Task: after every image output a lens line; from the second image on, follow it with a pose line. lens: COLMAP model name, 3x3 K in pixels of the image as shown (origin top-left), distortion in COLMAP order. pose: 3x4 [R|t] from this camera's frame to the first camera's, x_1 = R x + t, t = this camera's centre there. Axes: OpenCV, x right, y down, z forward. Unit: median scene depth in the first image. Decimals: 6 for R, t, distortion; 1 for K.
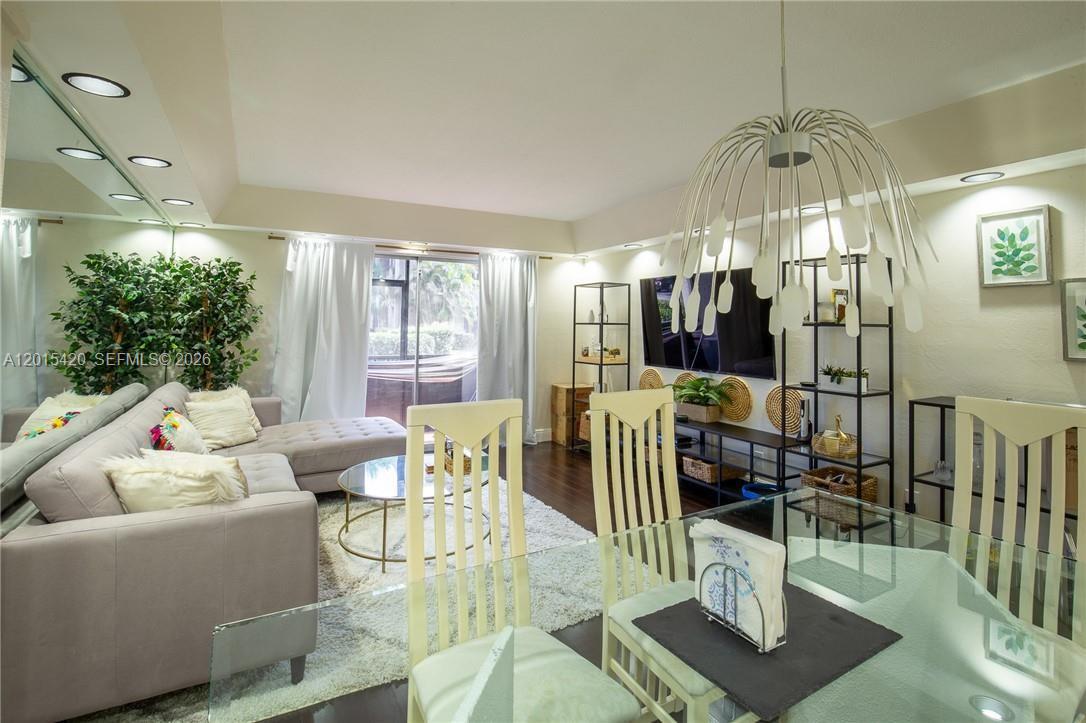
lens RADIAL K [[516.0, 0, 545.9], [0, 516.0, 295.1], [0, 0, 1]] dist [-0.005289, -0.003216]
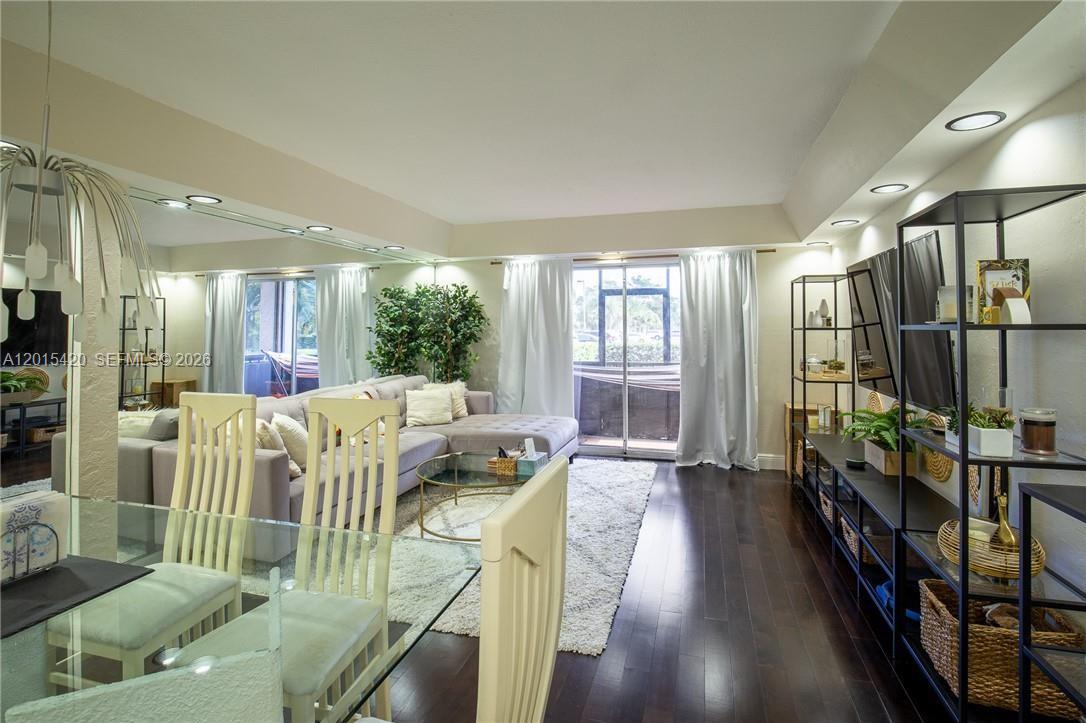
lens RADIAL K [[516.0, 0, 575.5], [0, 516.0, 308.1], [0, 0, 1]] dist [-0.005289, -0.003216]
pose [[0.723662, -0.043521, -0.688781, 0.446633], [0.049117, 0.998727, -0.011500, 0.019232], [0.688405, -0.025509, 0.724878, 0.224063]]
